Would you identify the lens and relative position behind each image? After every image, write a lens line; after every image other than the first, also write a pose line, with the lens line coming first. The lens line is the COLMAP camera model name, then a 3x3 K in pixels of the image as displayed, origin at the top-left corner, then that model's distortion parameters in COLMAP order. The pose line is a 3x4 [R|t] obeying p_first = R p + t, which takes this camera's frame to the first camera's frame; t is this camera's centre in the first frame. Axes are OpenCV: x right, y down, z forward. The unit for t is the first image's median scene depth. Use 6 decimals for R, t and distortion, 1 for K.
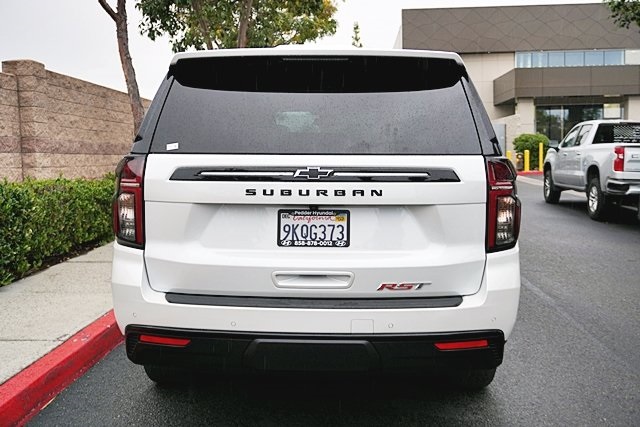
lens RADIAL K [[692.8, 0, 320.0], [0, 692.8, 213.5], [0, 0, 1]] dist [-0.011133, 0.001293]
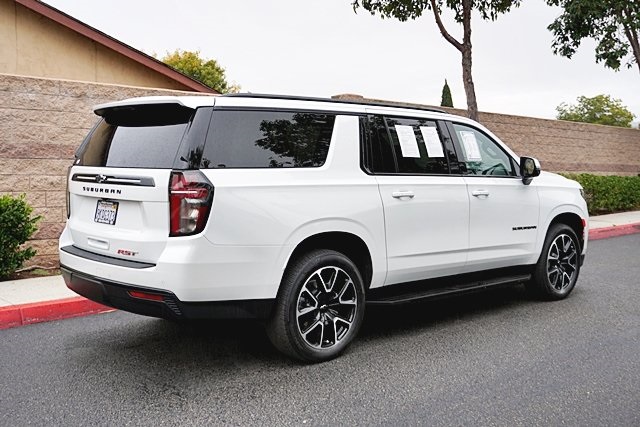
lens RADIAL K [[692.8, 0, 320.0], [0, 692.8, 213.5], [0, 0, 1]] dist [-0.011133, 0.001293]
pose [[0.709174, 0.061799, -0.702319, 1.495256], [-0.076394, 0.997021, 0.010591, -0.031692], [0.700882, 0.046142, 0.711783, 0.190690]]
